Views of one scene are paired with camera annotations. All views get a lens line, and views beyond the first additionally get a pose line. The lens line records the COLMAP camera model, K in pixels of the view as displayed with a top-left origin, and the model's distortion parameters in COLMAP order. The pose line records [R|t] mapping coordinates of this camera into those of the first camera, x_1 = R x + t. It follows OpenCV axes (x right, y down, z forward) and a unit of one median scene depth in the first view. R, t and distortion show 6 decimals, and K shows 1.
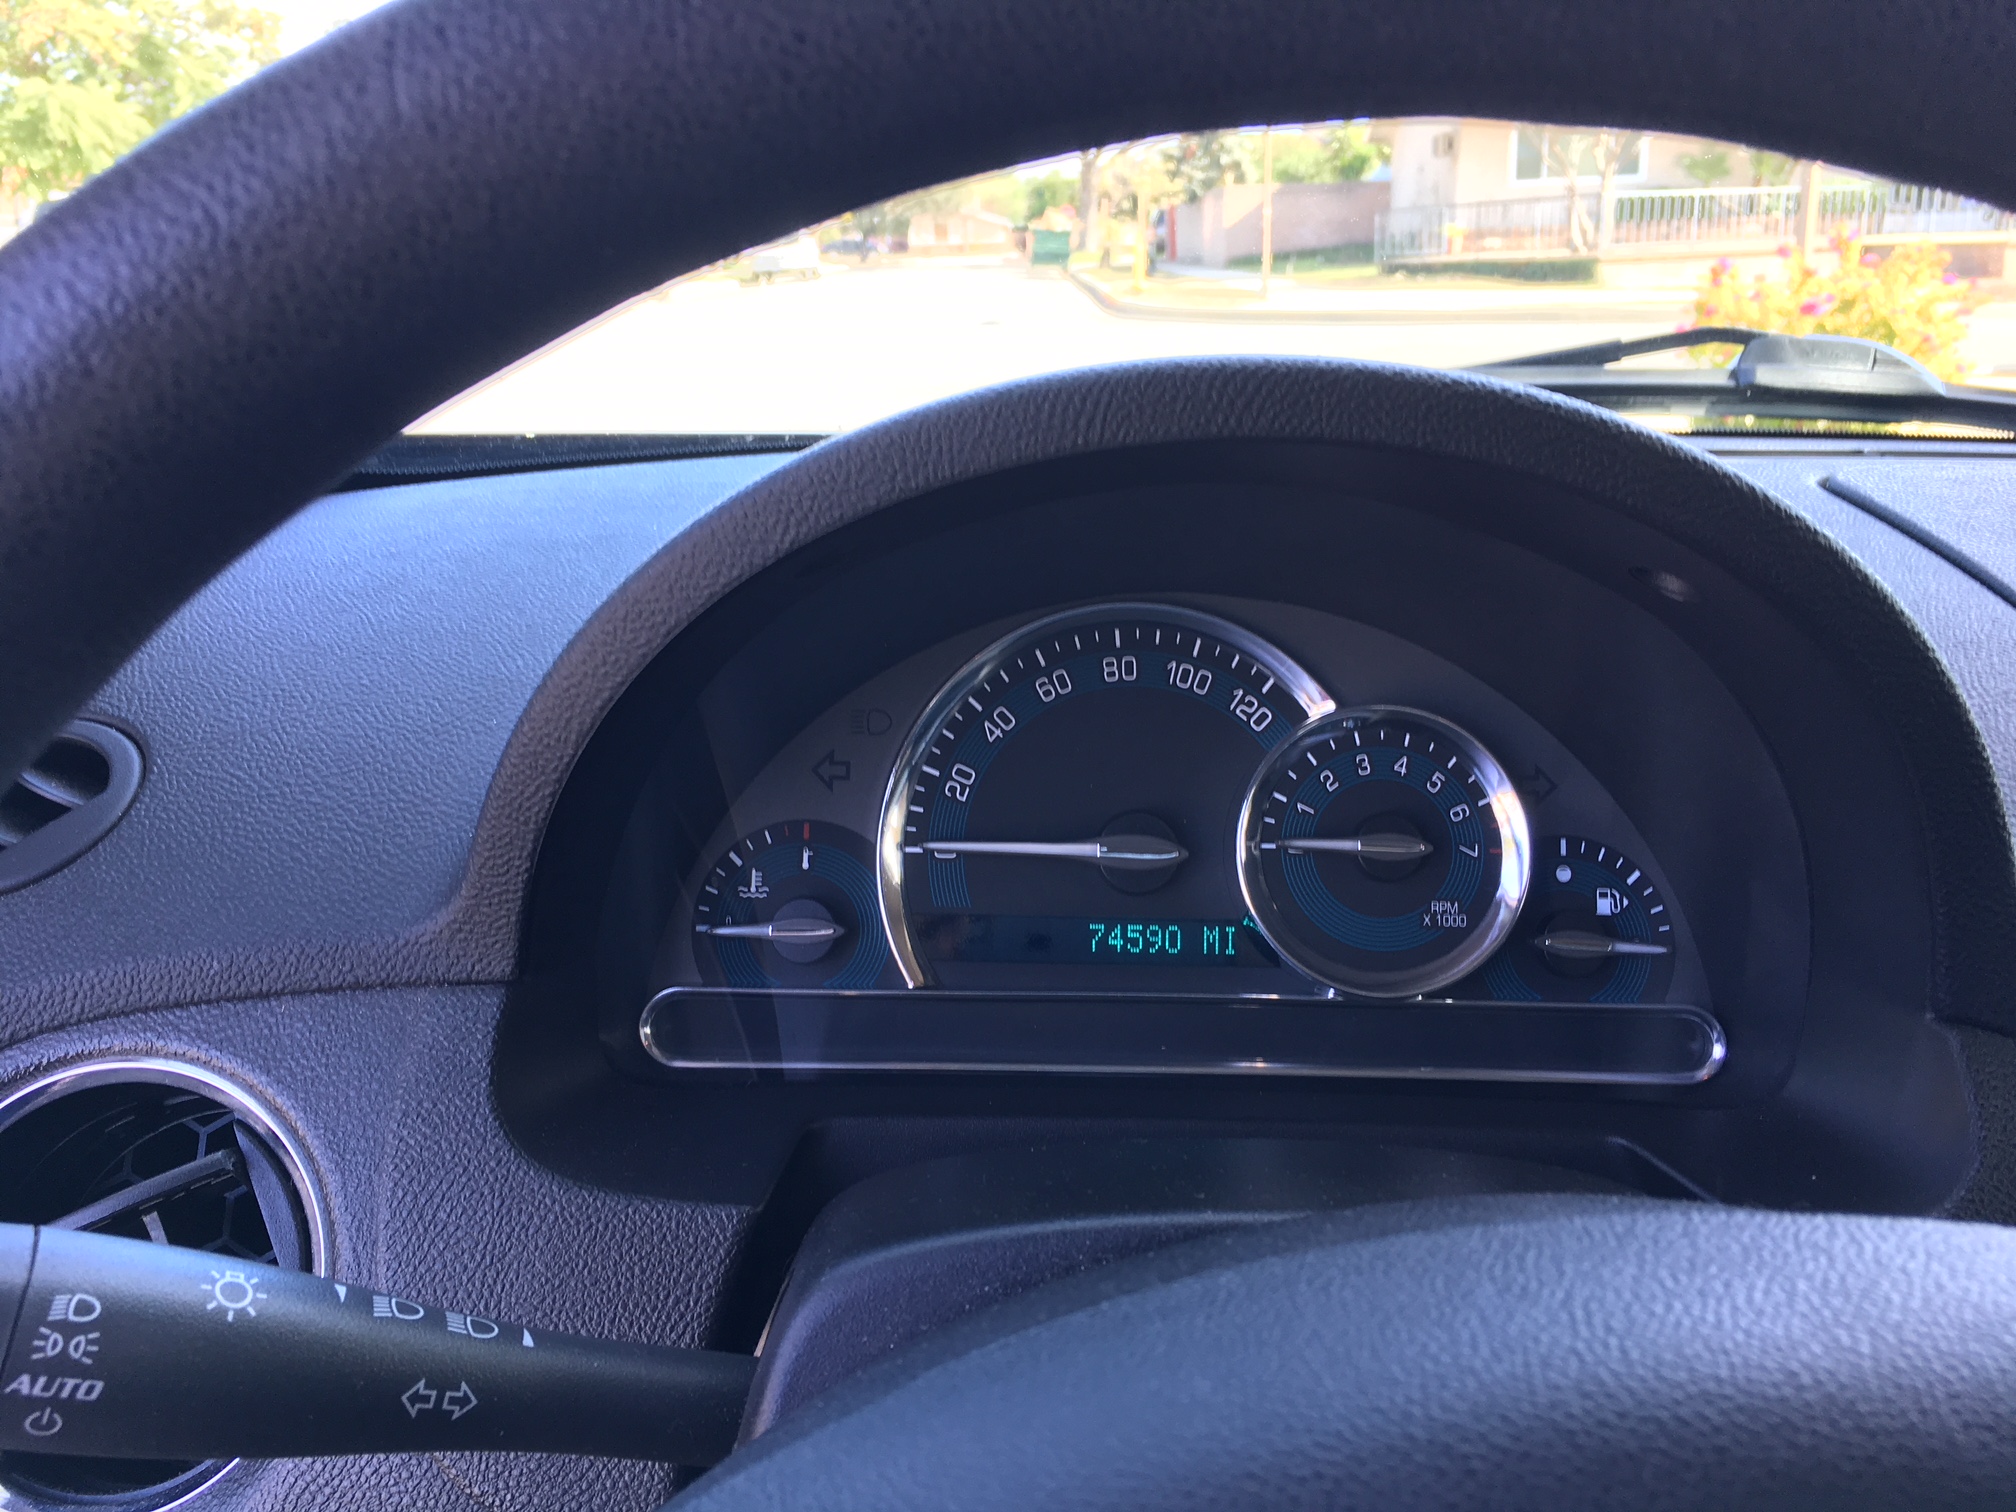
lens RADIAL K [[1732.0, 0, 1008.0], [0, 1732.0, 756.0], [0, 0, 1]] dist [0.001227, -0.007651]
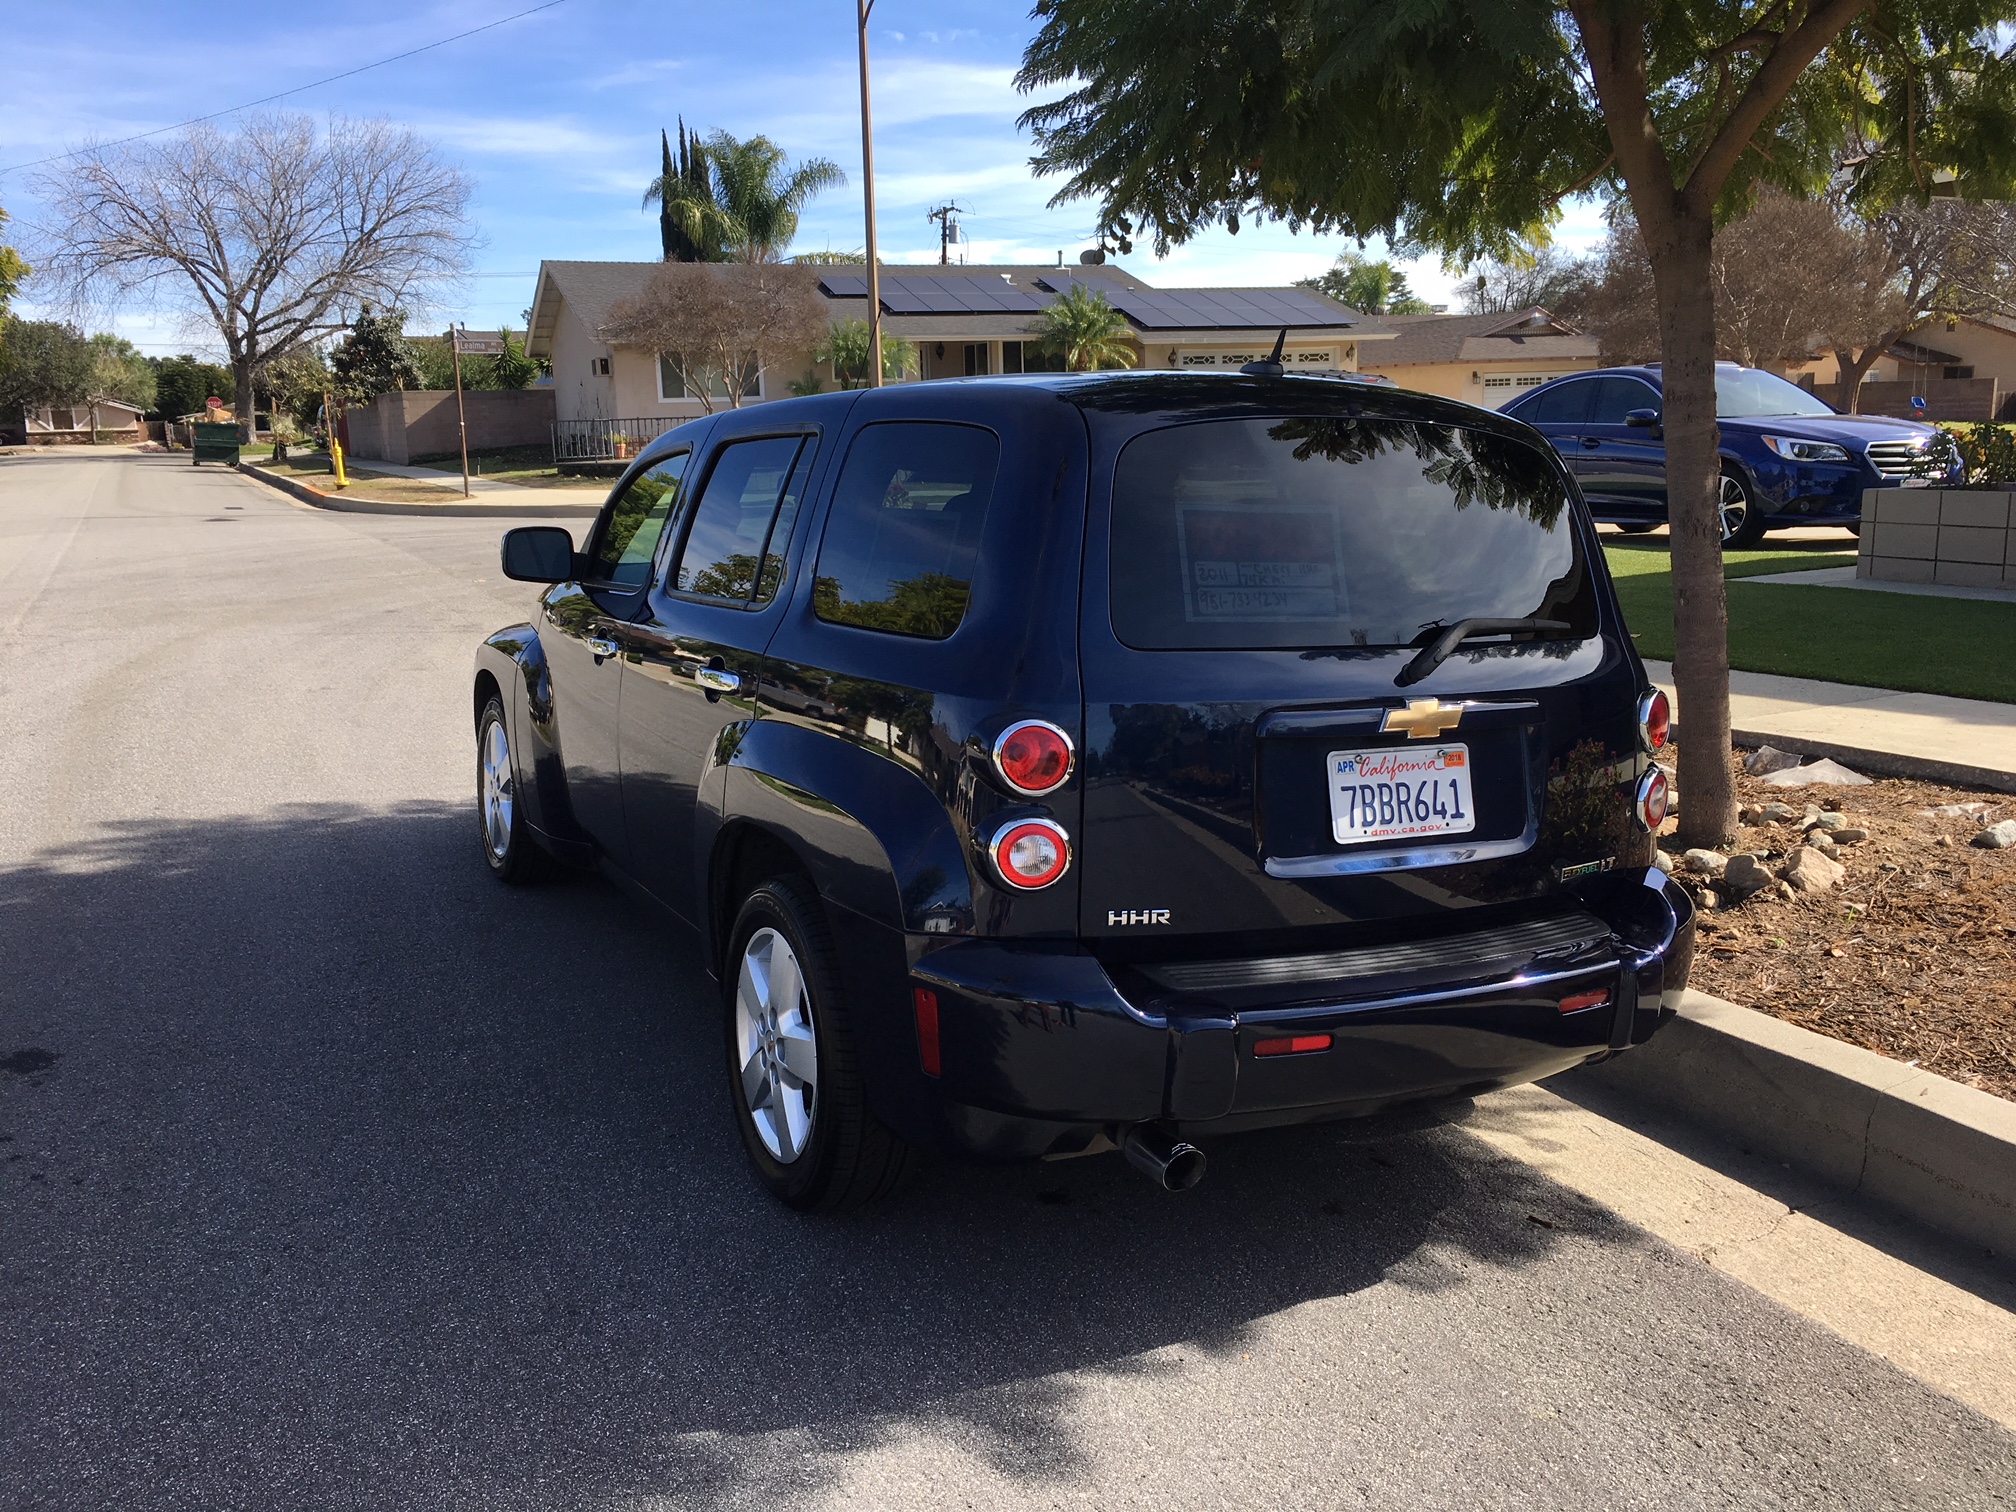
lens RADIAL K [[1732.0, 0, 1008.0], [0, 1732.0, 756.0], [0, 0, 1]] dist [0.001227, -0.007651]
pose [[0.893756, -0.059728, 0.444558, -0.026956], [0.106911, 0.990897, -0.081807, 0.023986], [-0.435625, 0.120644, 0.892006, -0.094289]]
